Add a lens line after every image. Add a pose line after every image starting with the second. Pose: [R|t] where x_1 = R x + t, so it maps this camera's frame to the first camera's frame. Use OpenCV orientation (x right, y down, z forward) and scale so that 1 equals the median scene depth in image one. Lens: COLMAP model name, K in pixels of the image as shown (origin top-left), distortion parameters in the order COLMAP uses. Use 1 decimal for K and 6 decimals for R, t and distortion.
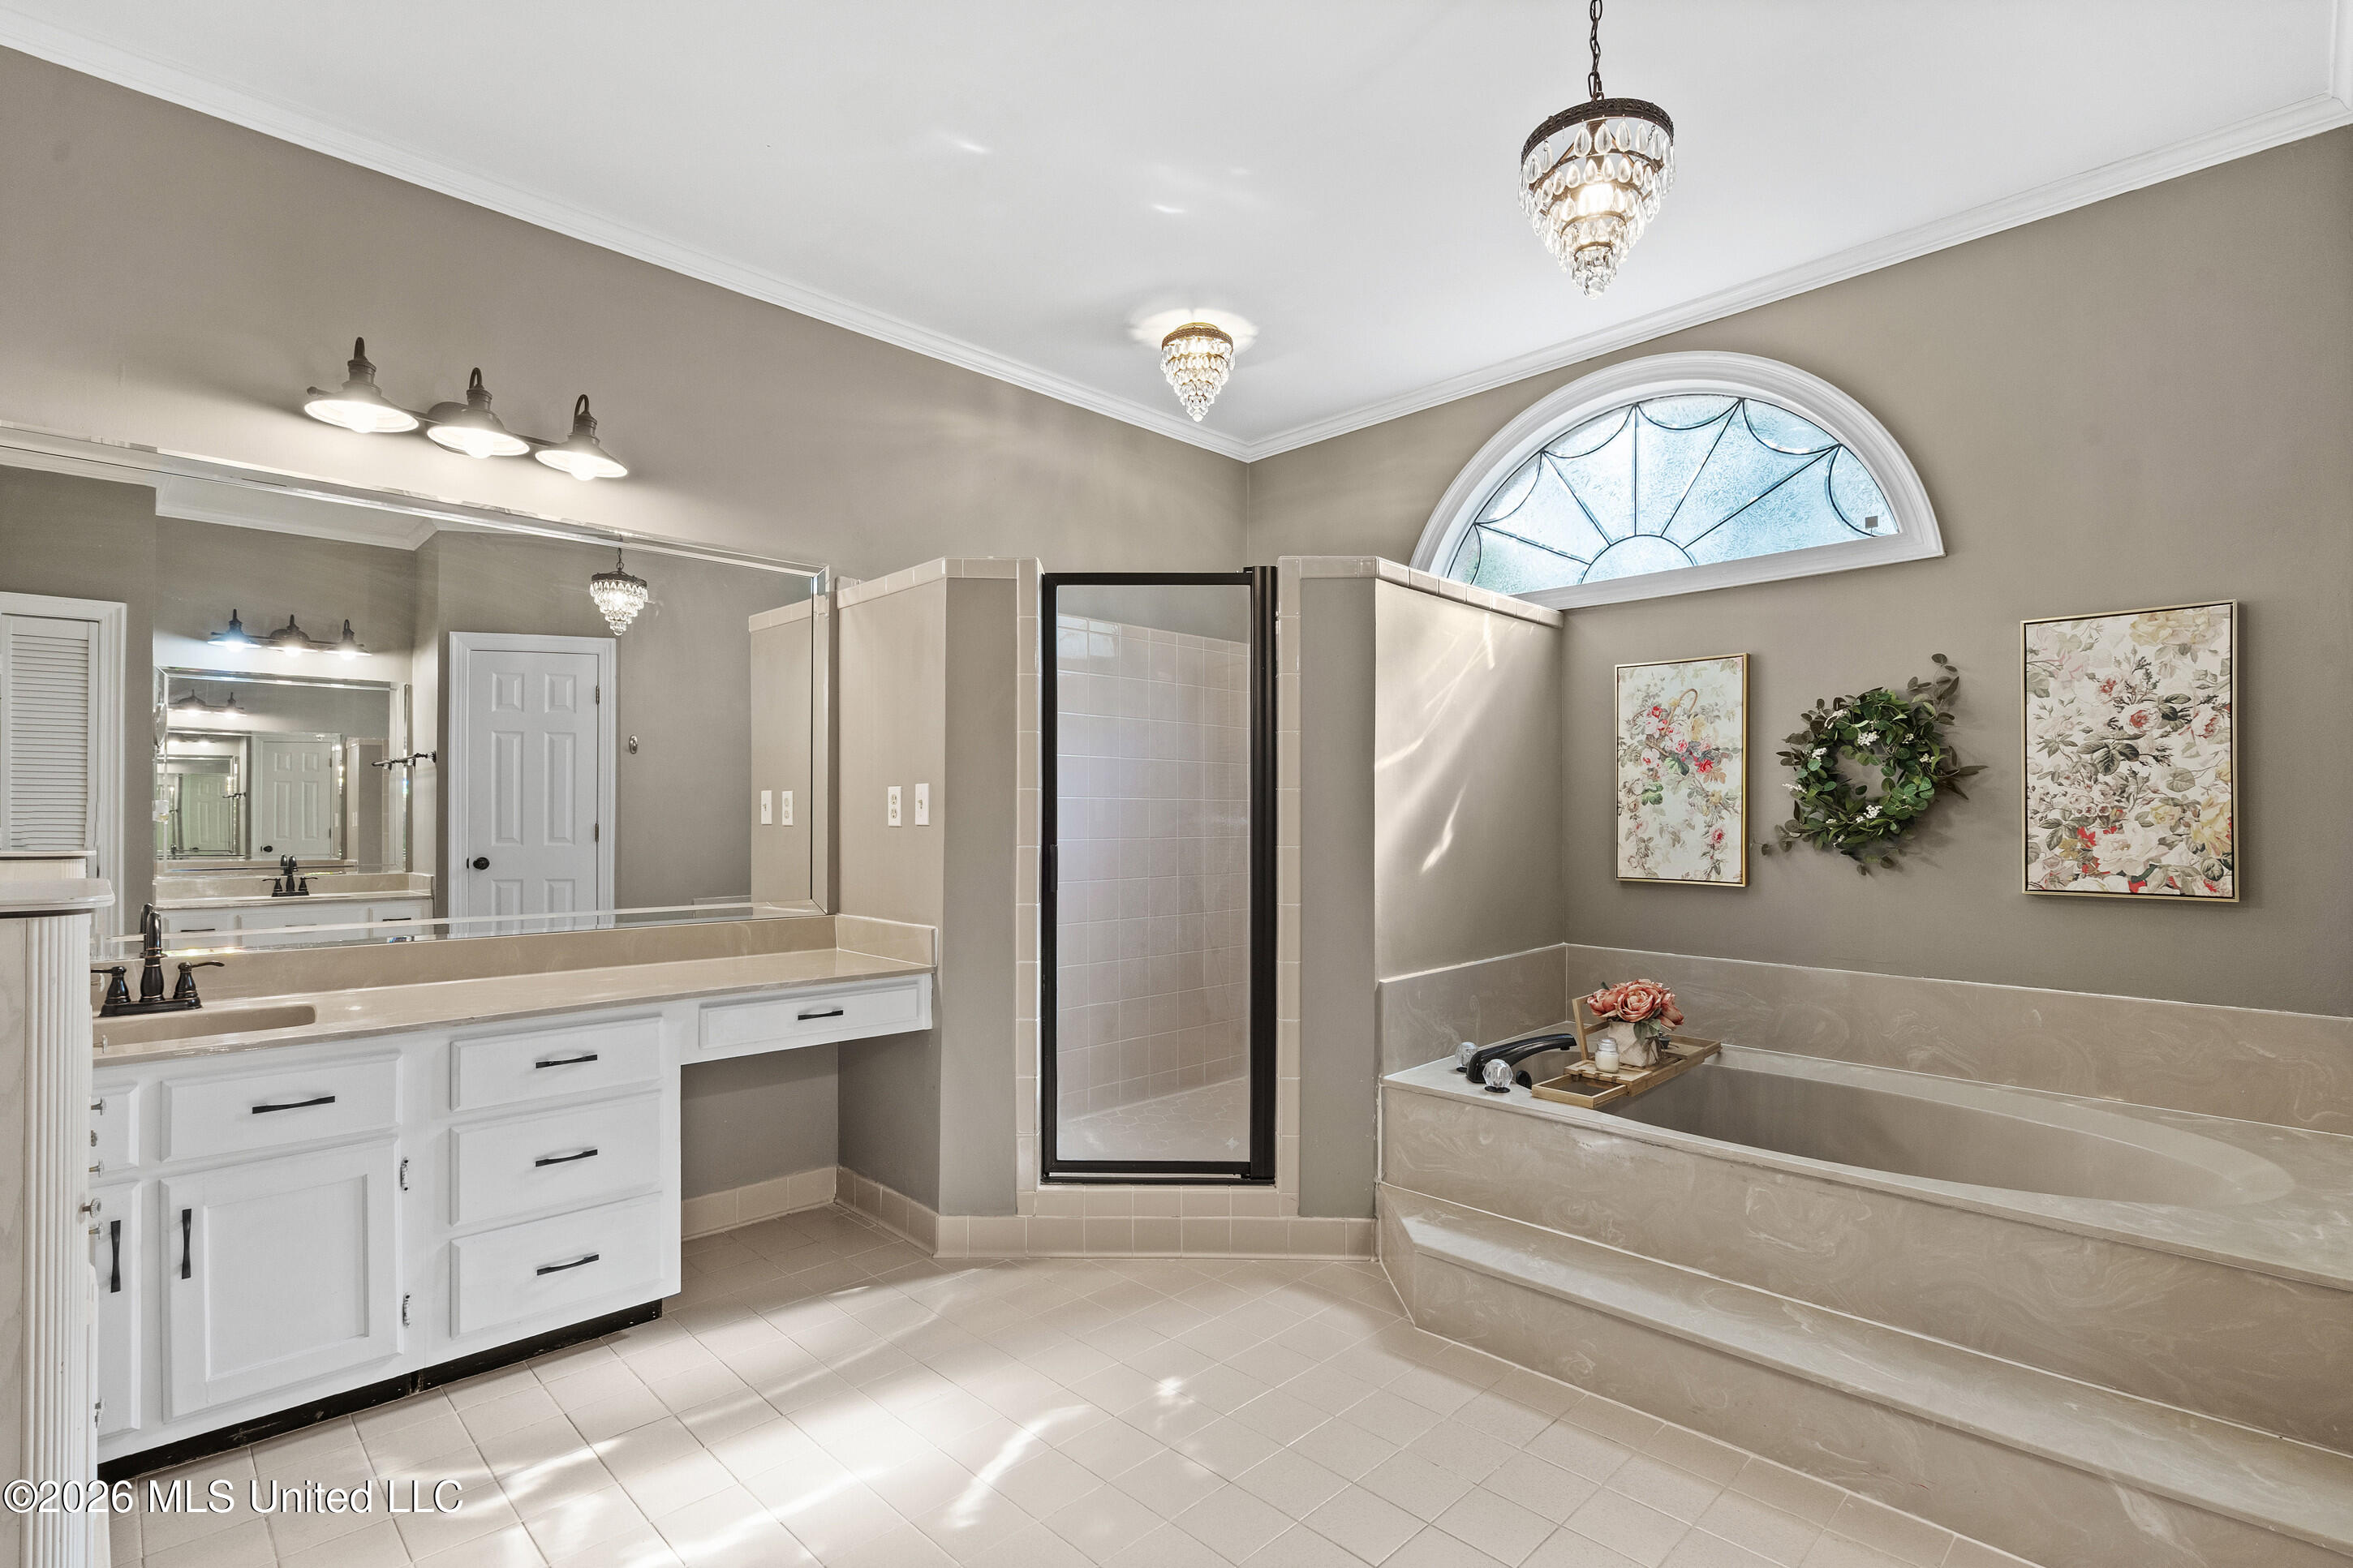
lens RADIAL K [[1083.4, 0, 1143.9], [0, 1083.4, 806.9], [0, 0, 1]] dist [-0.010278, 0.001093]
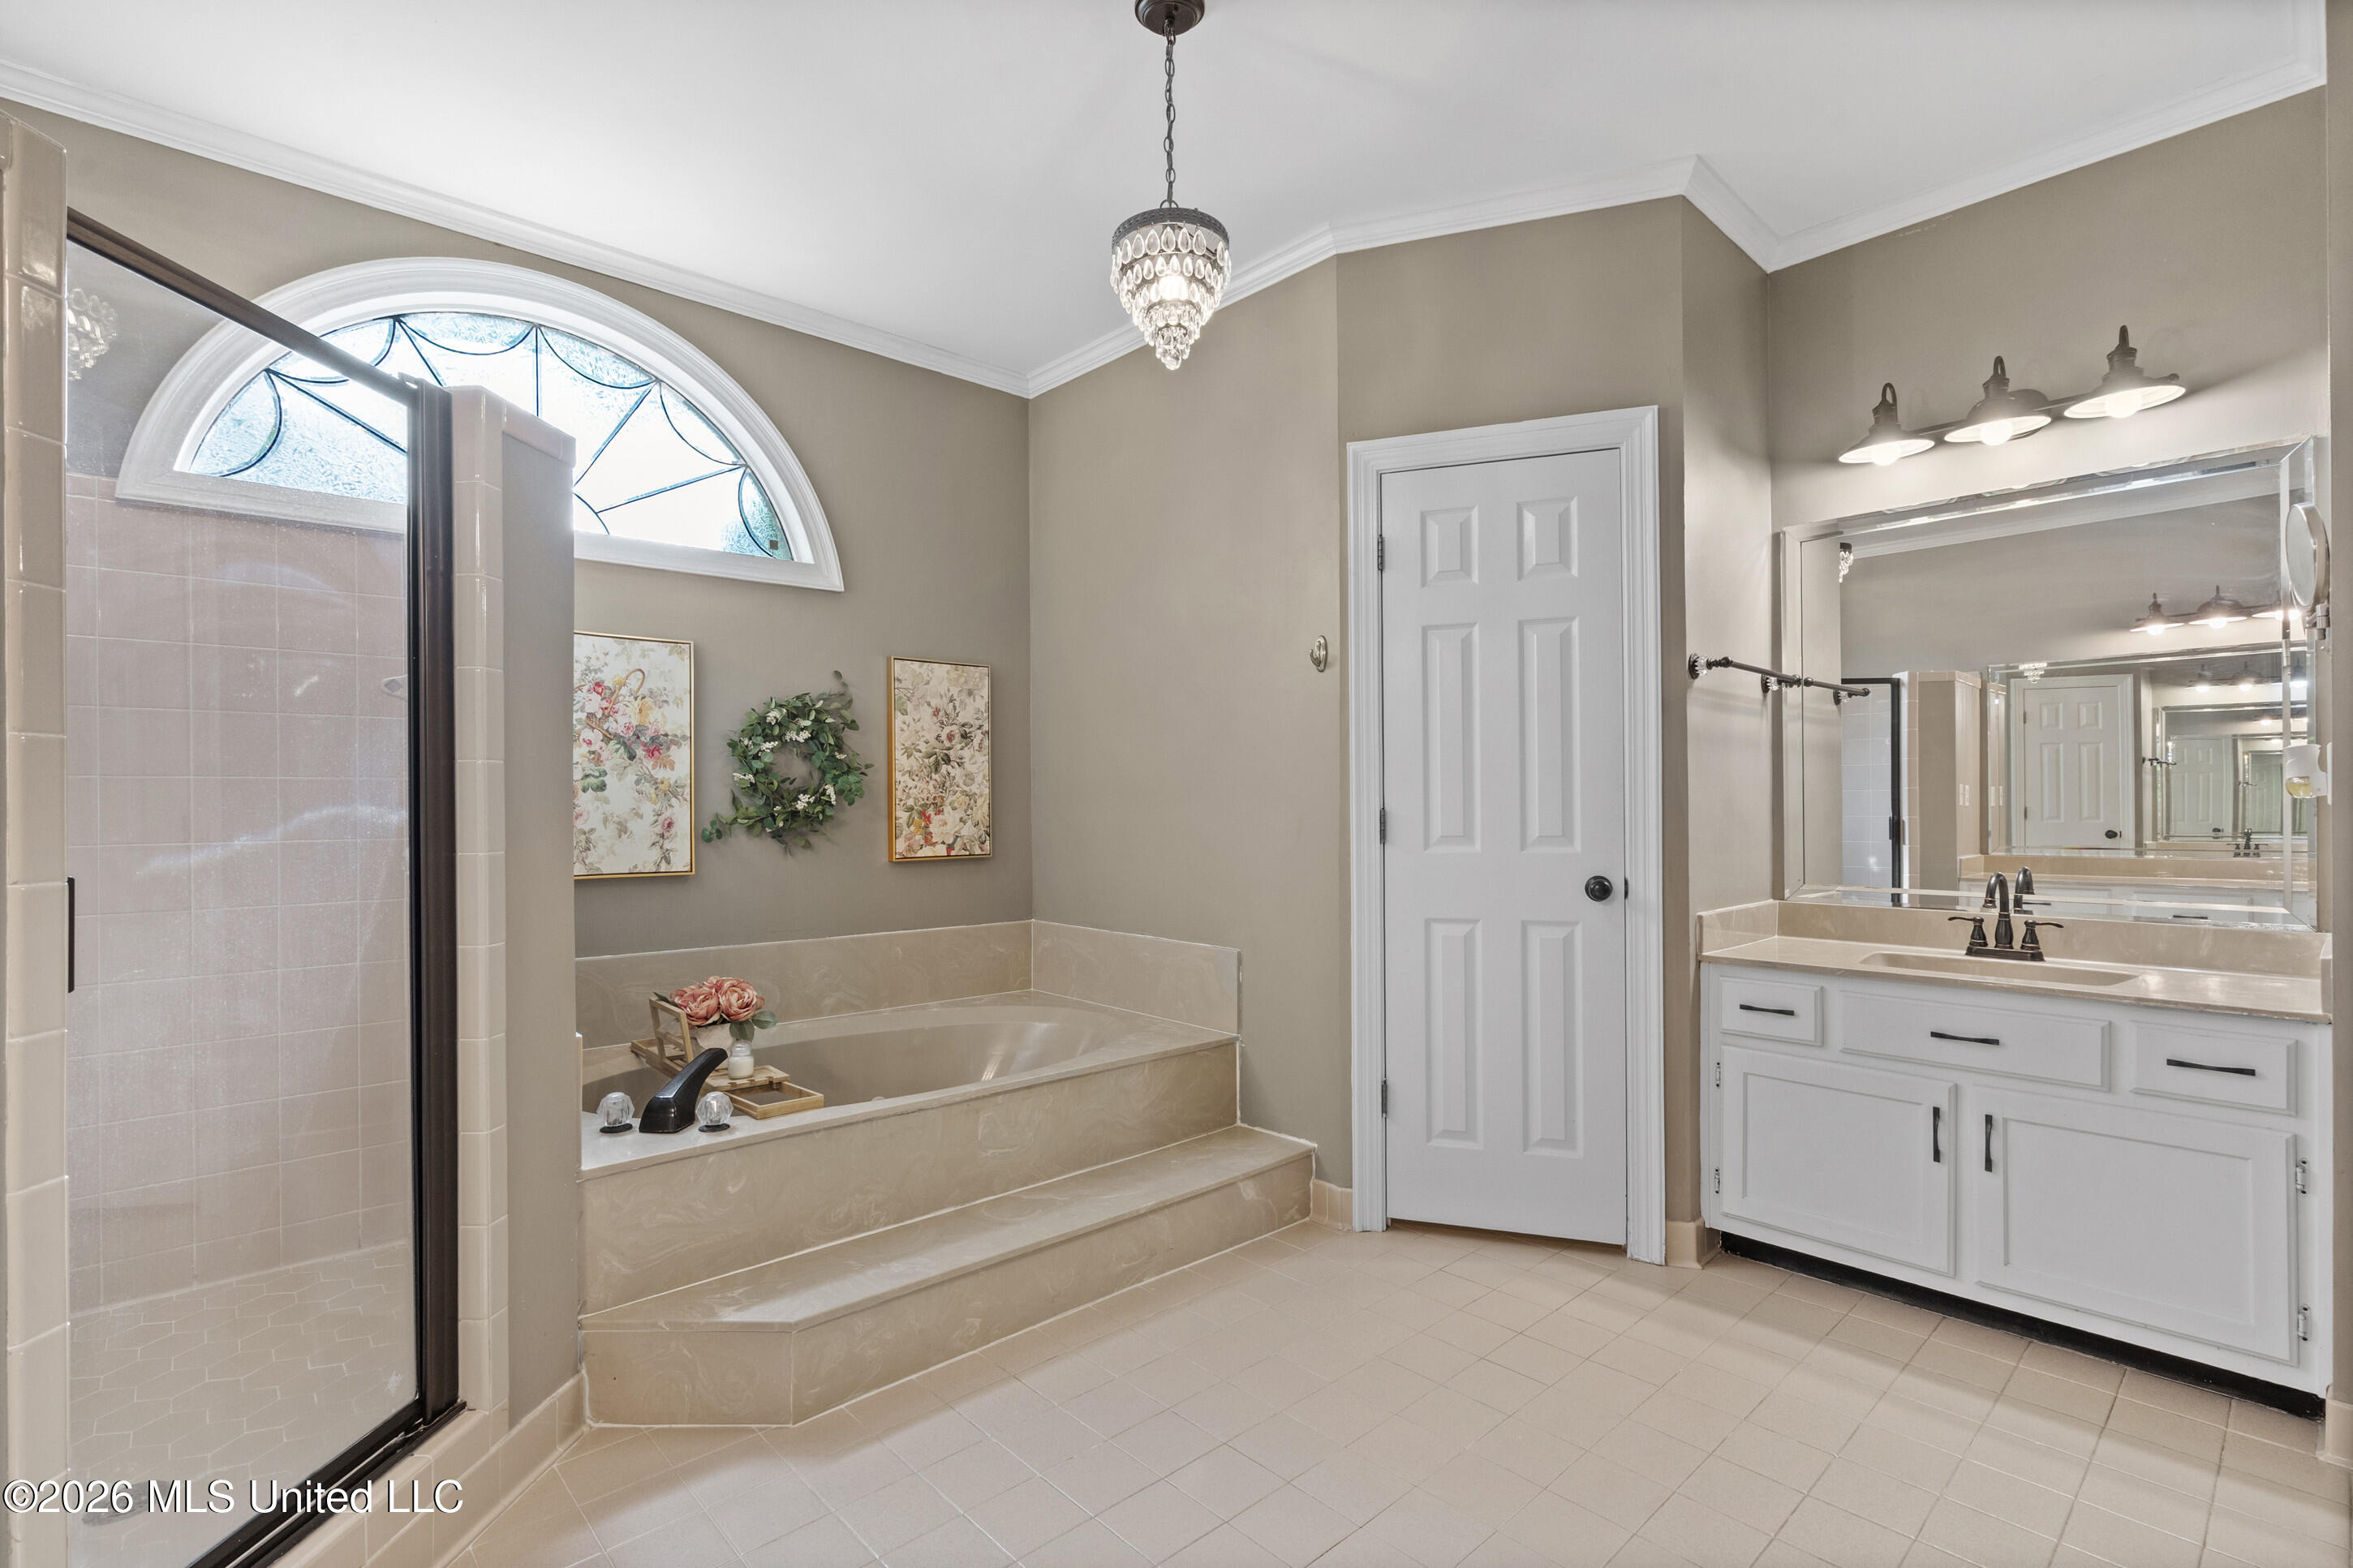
lens RADIAL K [[1083.4, 0, 1147.1], [0, 1083.4, 802.0], [0, 0, 1]] dist [-0.010278, 0.001093]
pose [[0.035754, 0.001541, 0.999359, -0.522474], [-0.001150, 0.999998, -0.001501, 0.009074], [-0.999360, -0.001096, 0.035756, 0.658949]]
